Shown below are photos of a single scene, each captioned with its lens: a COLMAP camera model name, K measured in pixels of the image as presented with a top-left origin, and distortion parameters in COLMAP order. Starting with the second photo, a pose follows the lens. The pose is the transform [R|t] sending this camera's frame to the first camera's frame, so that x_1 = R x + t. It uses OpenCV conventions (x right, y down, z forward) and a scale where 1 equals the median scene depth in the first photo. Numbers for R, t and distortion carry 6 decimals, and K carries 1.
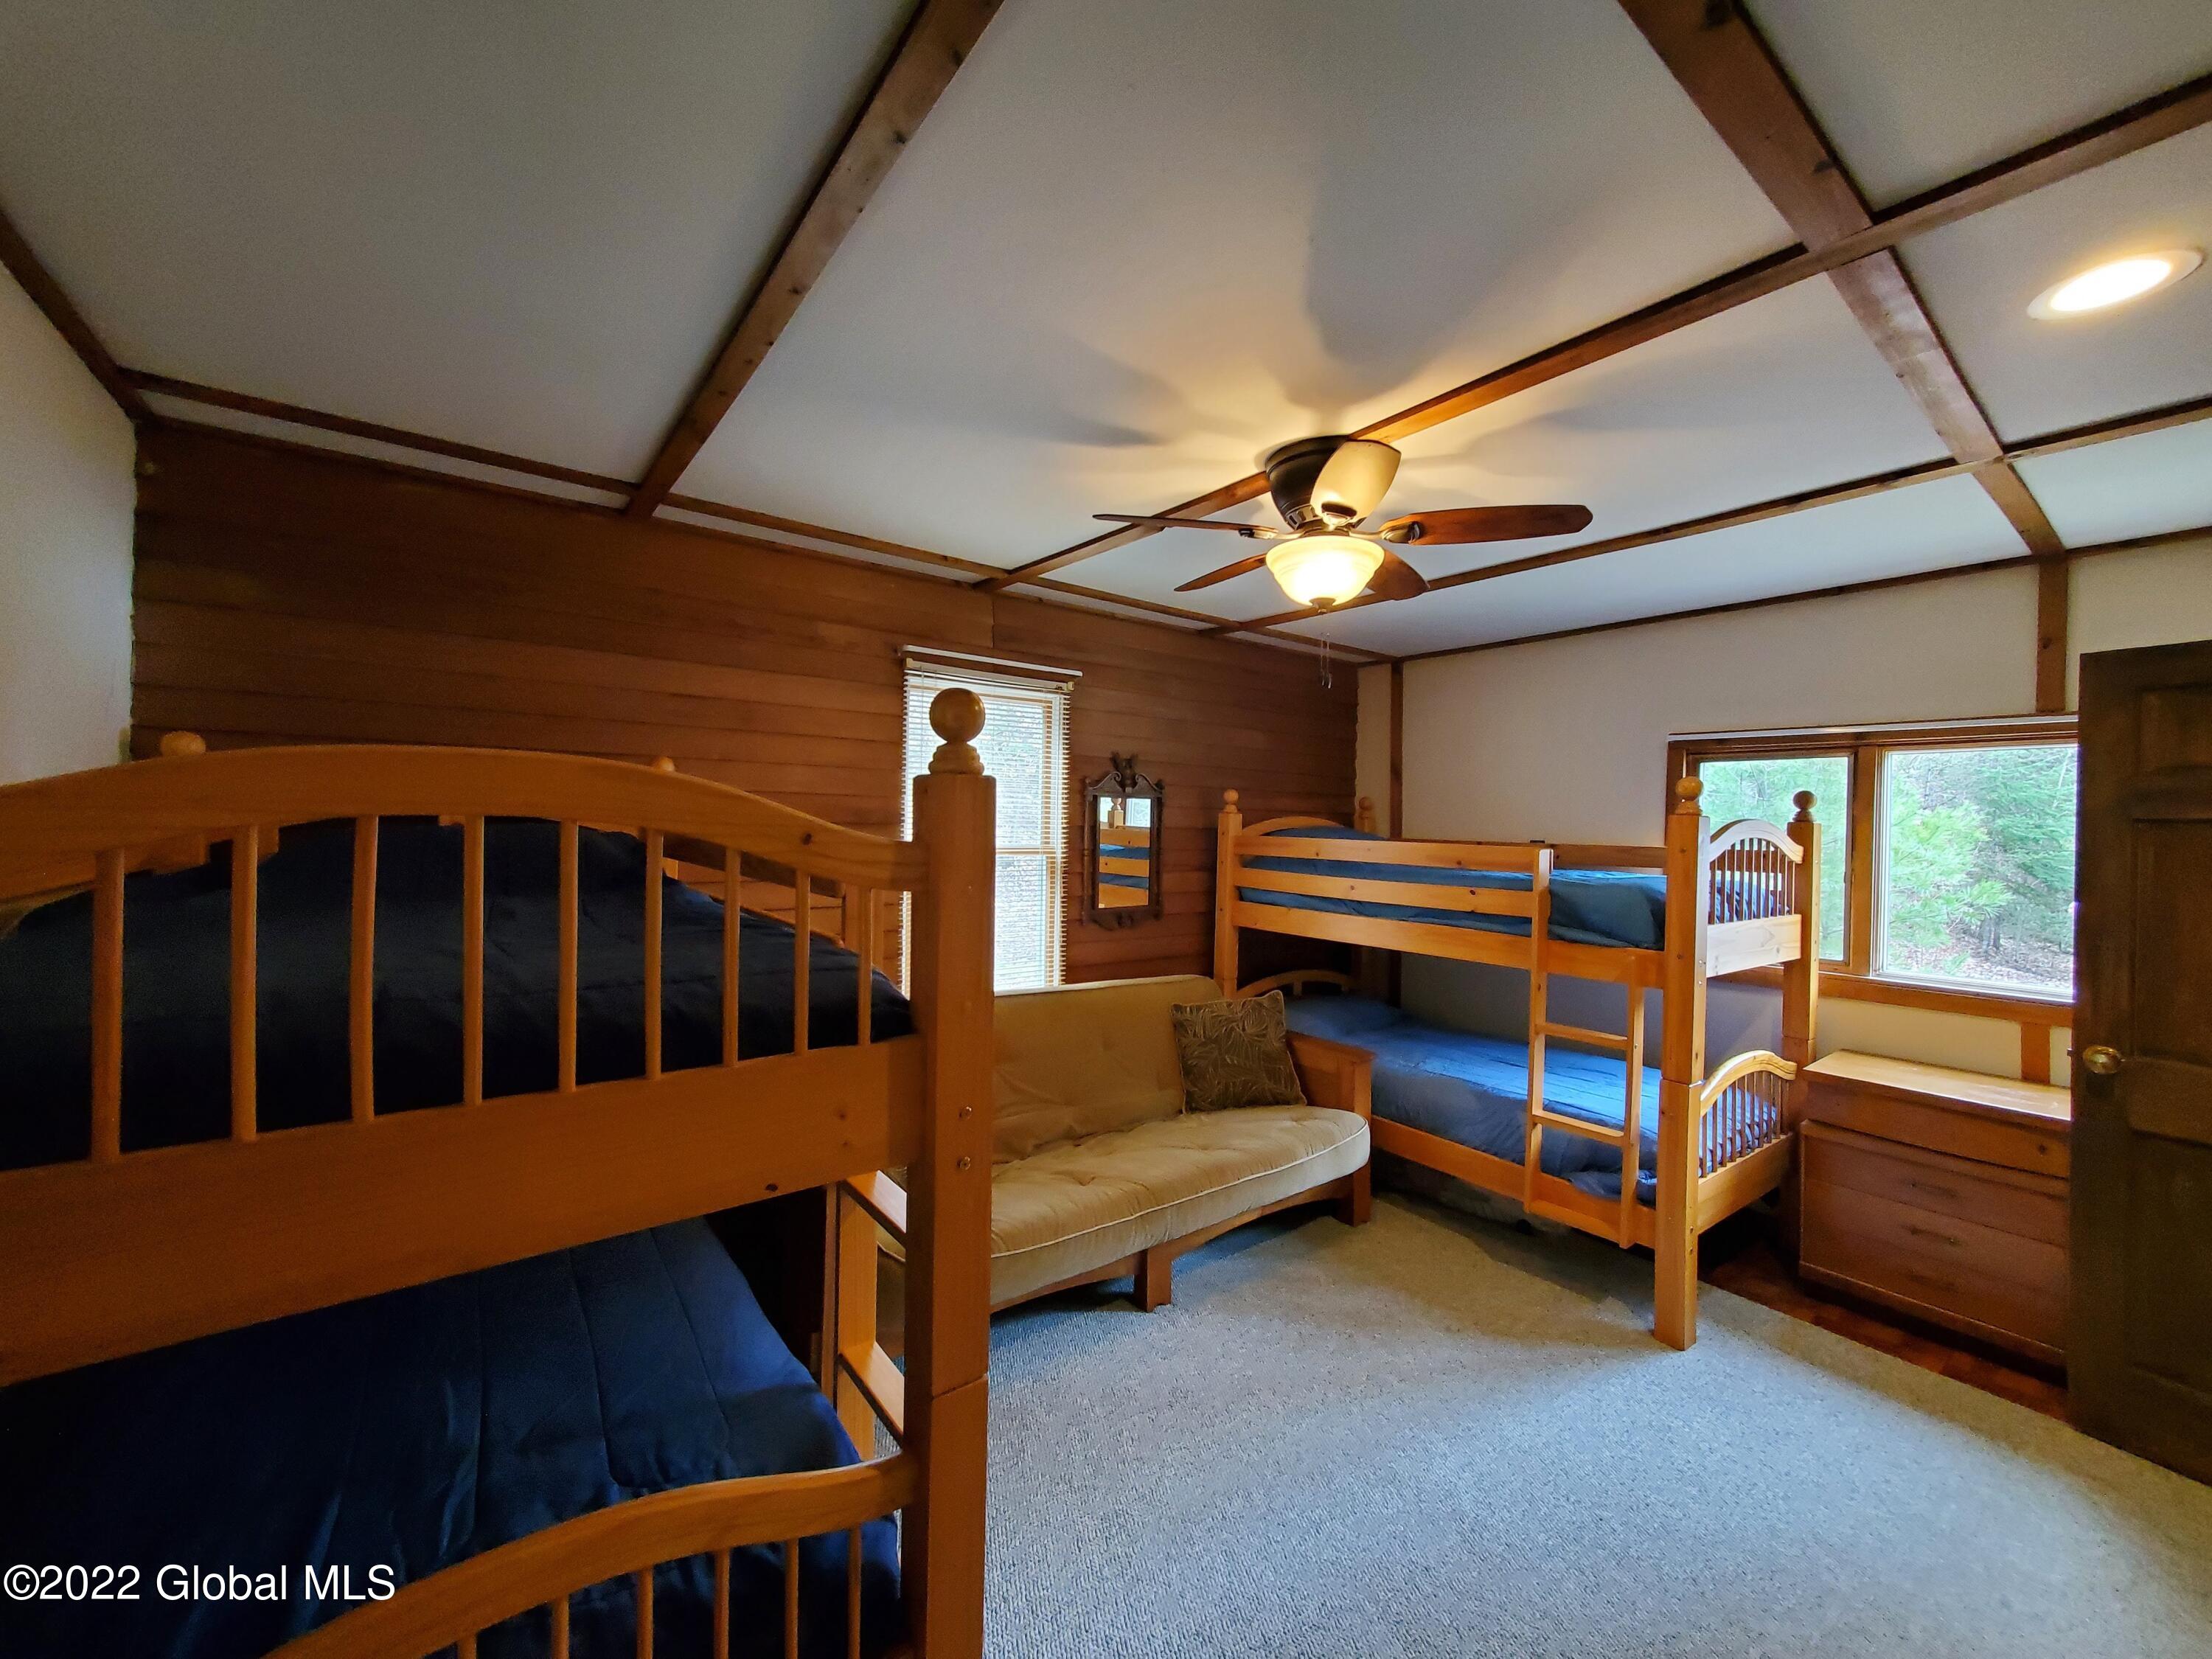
lens RADIAL K [[876.0, 0, 1119.8], [0, 876.0, 830.8], [0, 0, 1]] dist [0.003553, -0.001107]
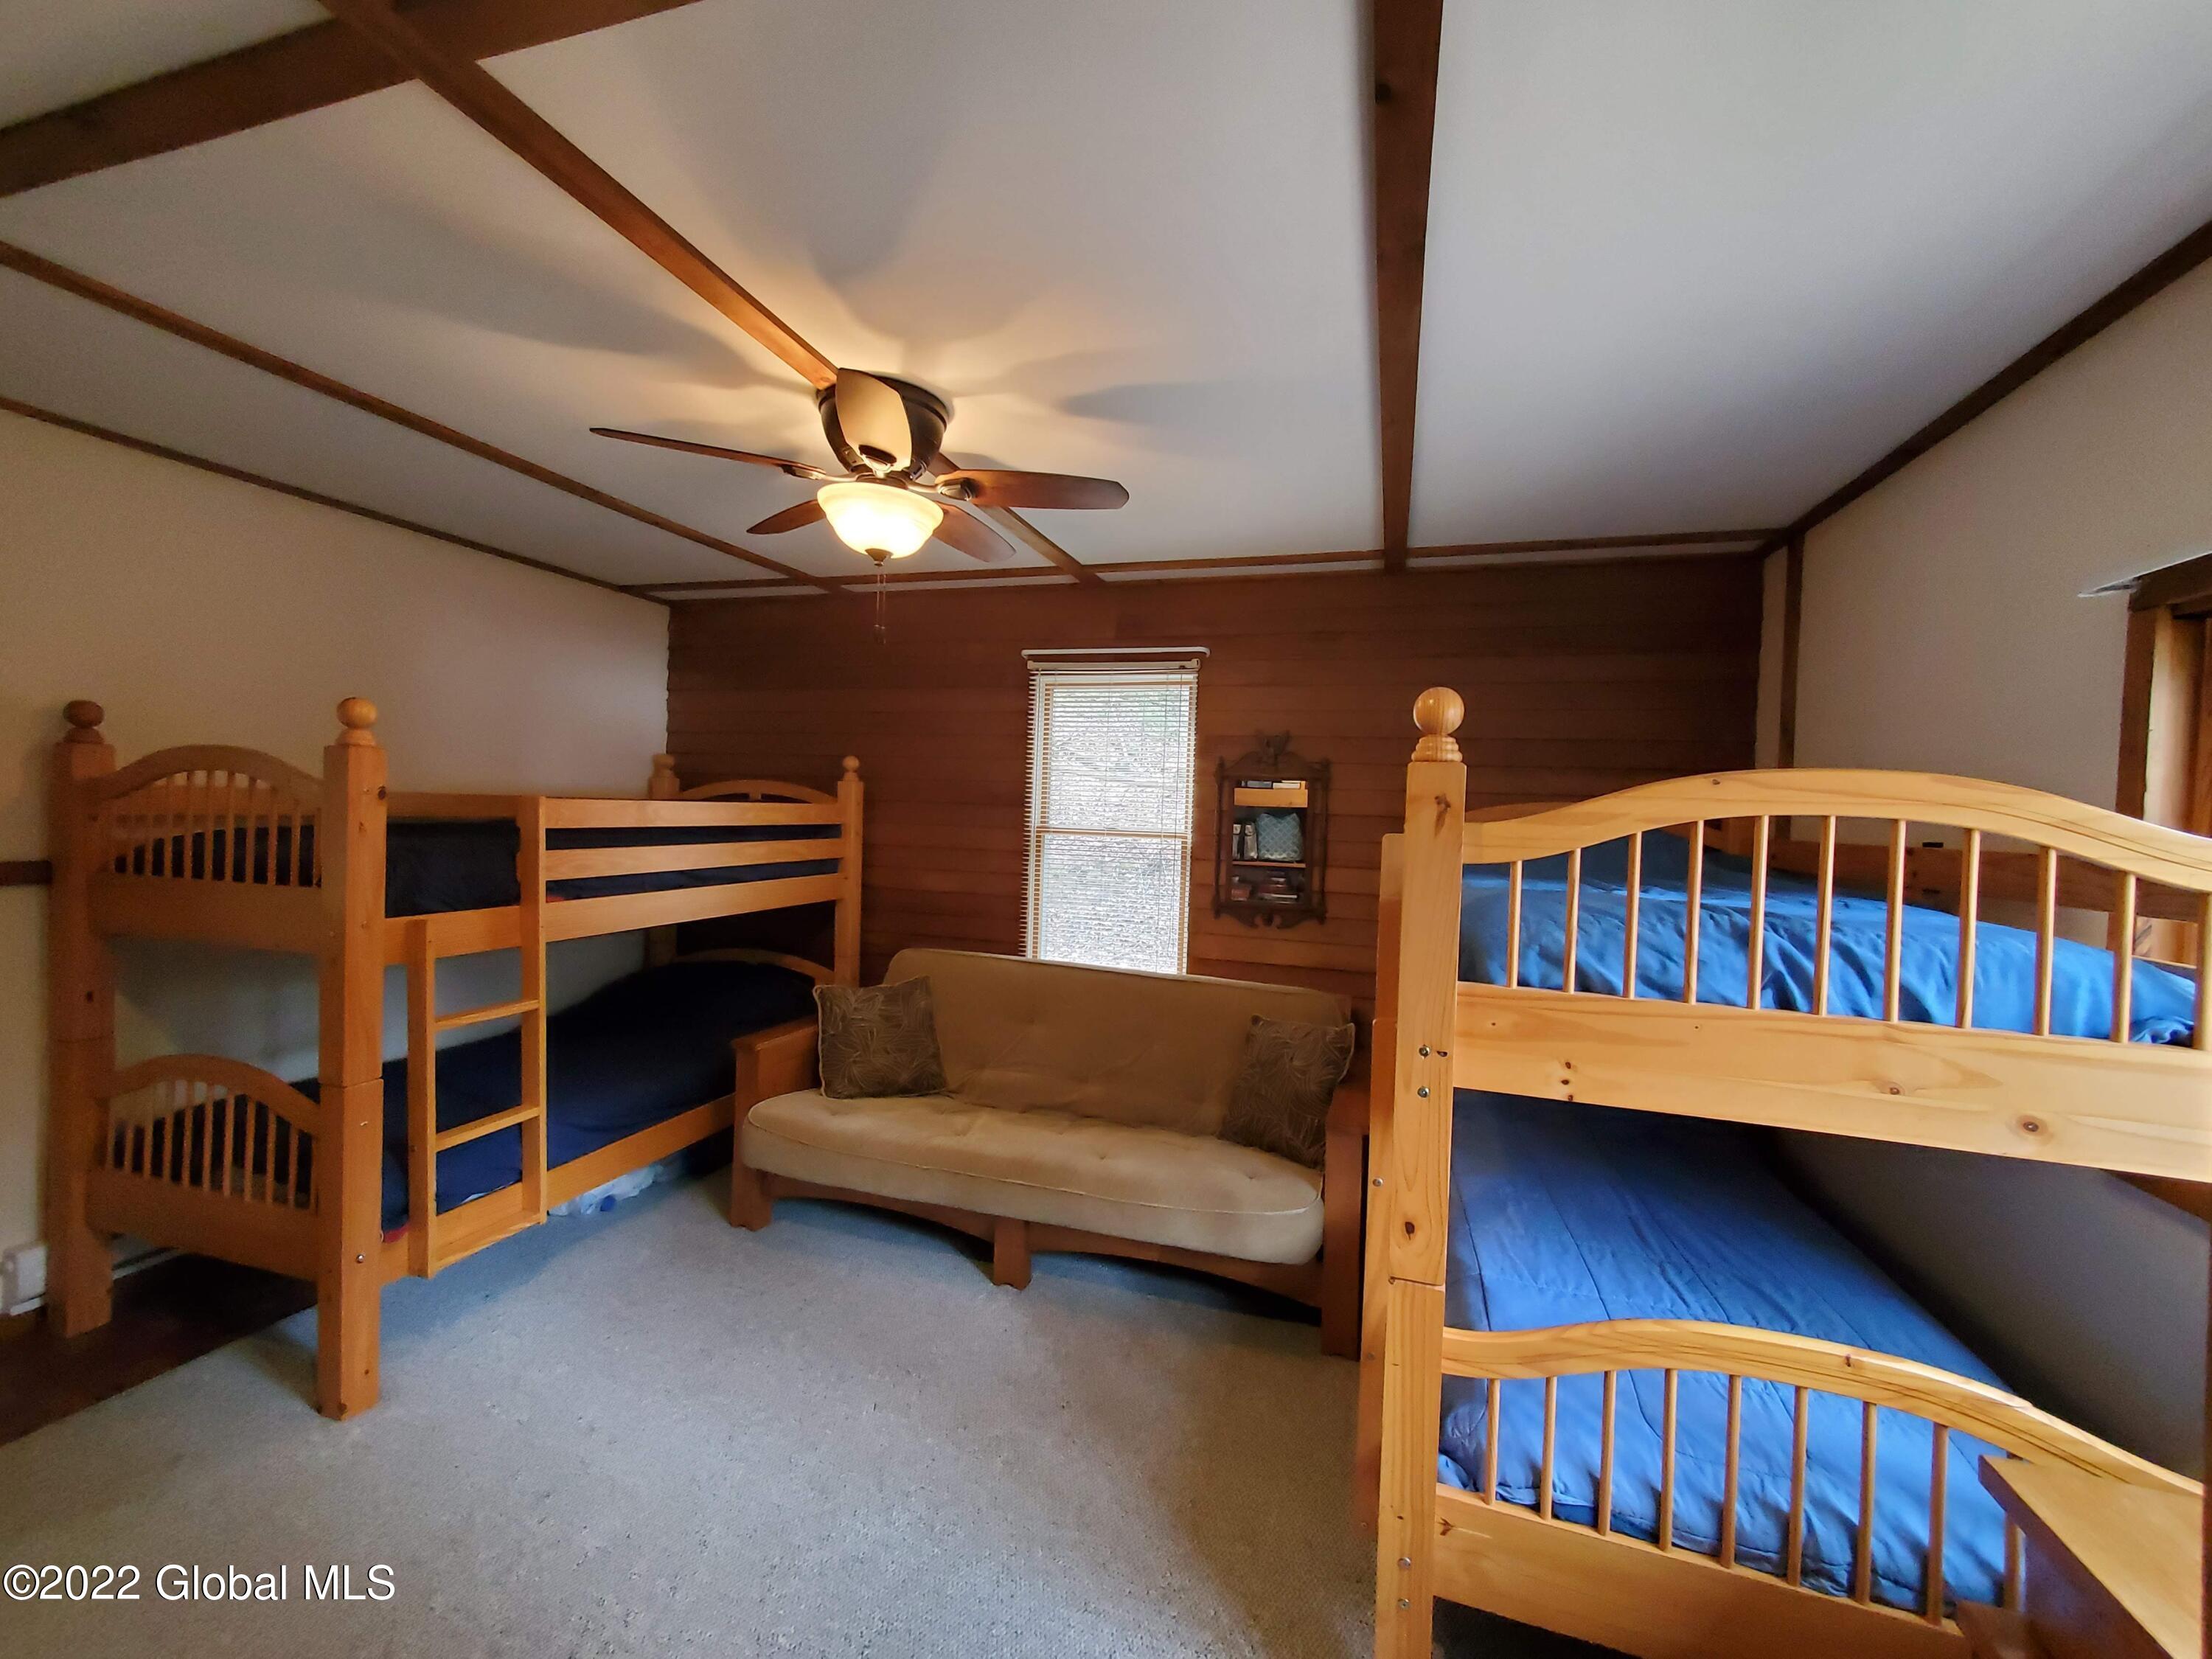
lens RADIAL K [[876.0, 0, 1118.9], [0, 876.0, 817.8], [0, 0, 1]] dist [0.003553, -0.001107]
pose [[0.578399, 0.009424, -0.815700, 0.741304], [-0.027757, 0.999582, -0.008134, 0.015375], [0.815282, 0.027346, 0.578419, 0.416856]]
